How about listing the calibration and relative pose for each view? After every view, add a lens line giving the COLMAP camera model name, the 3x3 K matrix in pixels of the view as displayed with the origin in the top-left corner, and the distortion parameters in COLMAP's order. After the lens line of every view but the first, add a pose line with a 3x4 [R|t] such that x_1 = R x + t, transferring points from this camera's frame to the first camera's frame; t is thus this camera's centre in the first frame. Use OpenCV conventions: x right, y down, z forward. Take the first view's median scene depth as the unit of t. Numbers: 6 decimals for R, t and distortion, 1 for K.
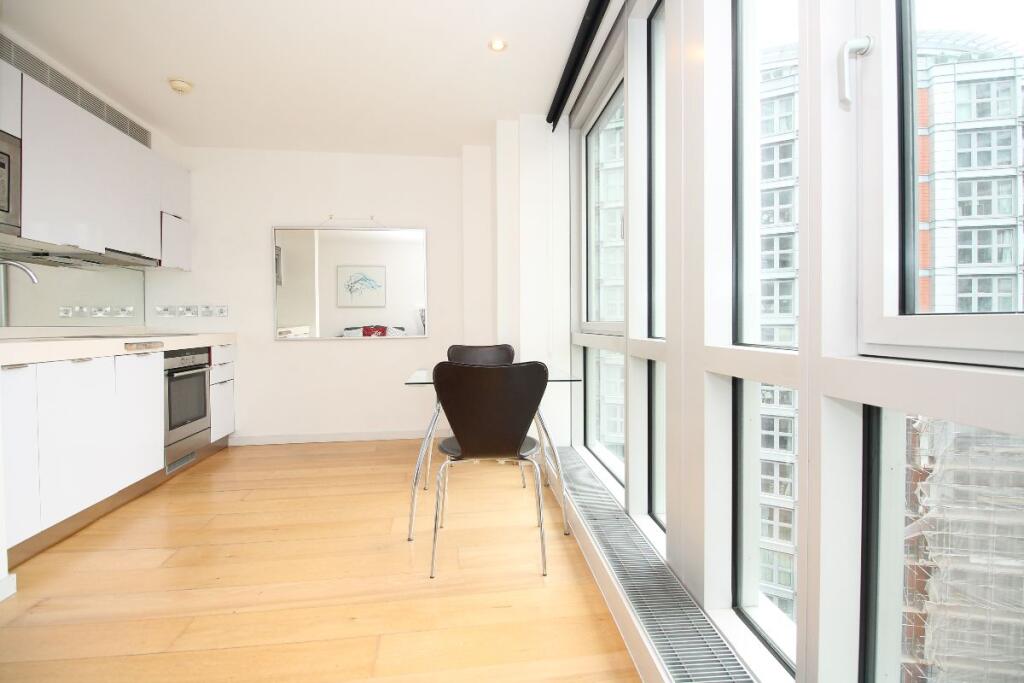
lens RADIAL K [[480.4, 0, 511.4], [0, 480.4, 329.5], [0, 0, 1]] dist [-0.003609, -0.009302]
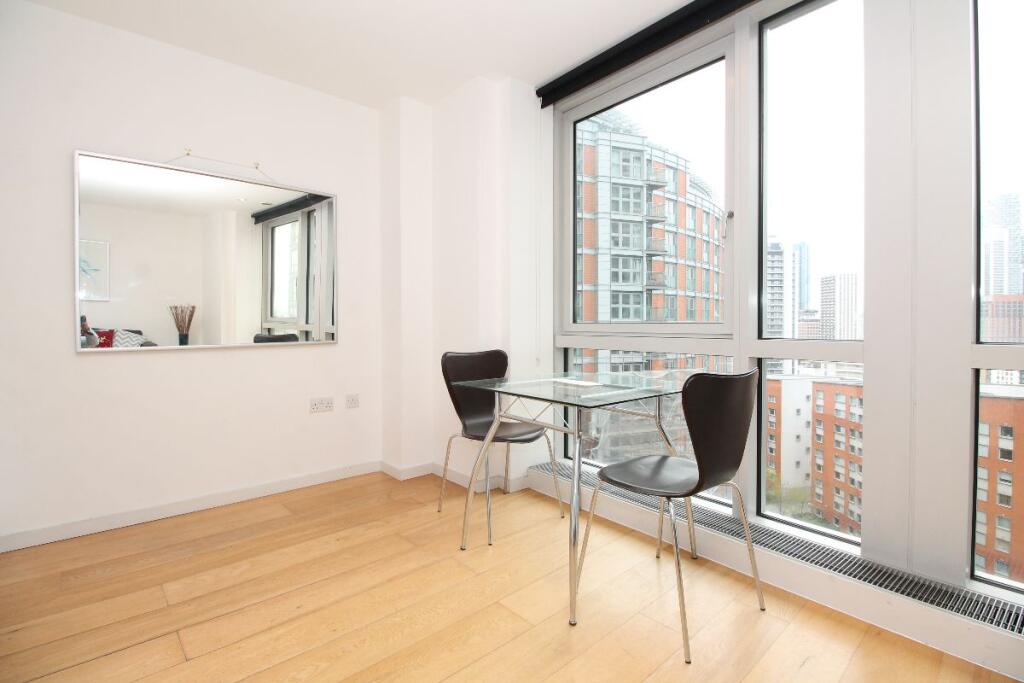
lens RADIAL K [[480.4, 0, 514.7], [0, 480.4, 327.2], [0, 0, 1]] dist [-0.003609, -0.009302]
pose [[0.825168, 0.001102, 0.564886, -0.462608], [0.004810, 0.999948, -0.008977, -0.000212], [-0.564867, 0.010125, 0.825120, 0.302492]]
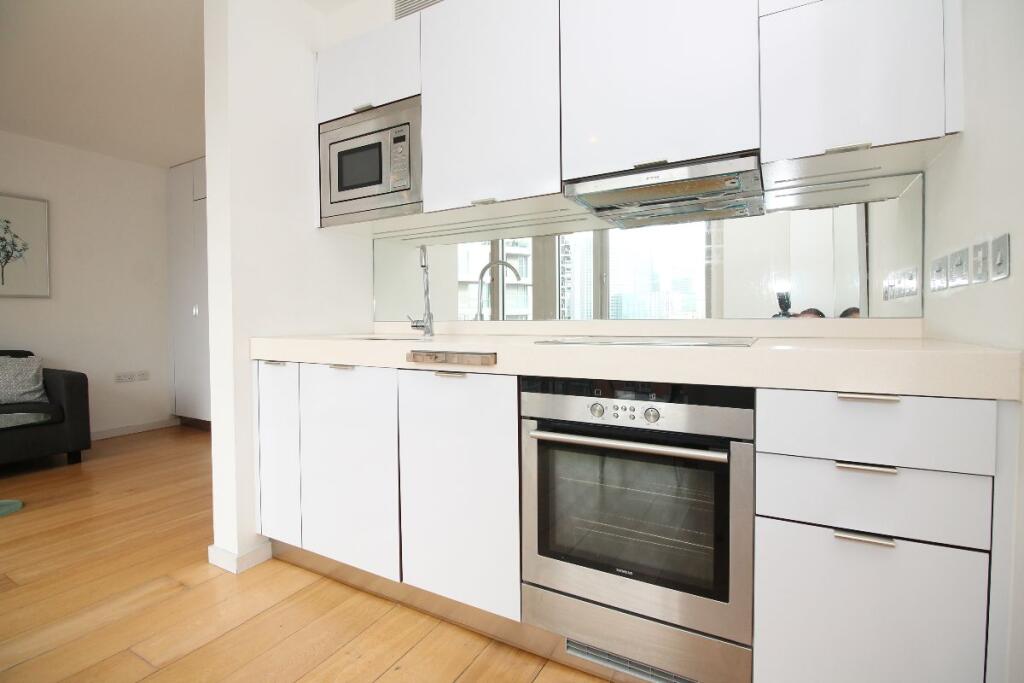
lens RADIAL K [[480.4, 0, 502.5], [0, 480.4, 330.3], [0, 0, 1]] dist [-0.003609, -0.009302]
pose [[-0.611394, 0.025606, -0.790912, -0.315326], [0.001153, 0.999504, 0.031468, -0.011352], [0.791326, 0.018328, -0.611120, 1.134719]]
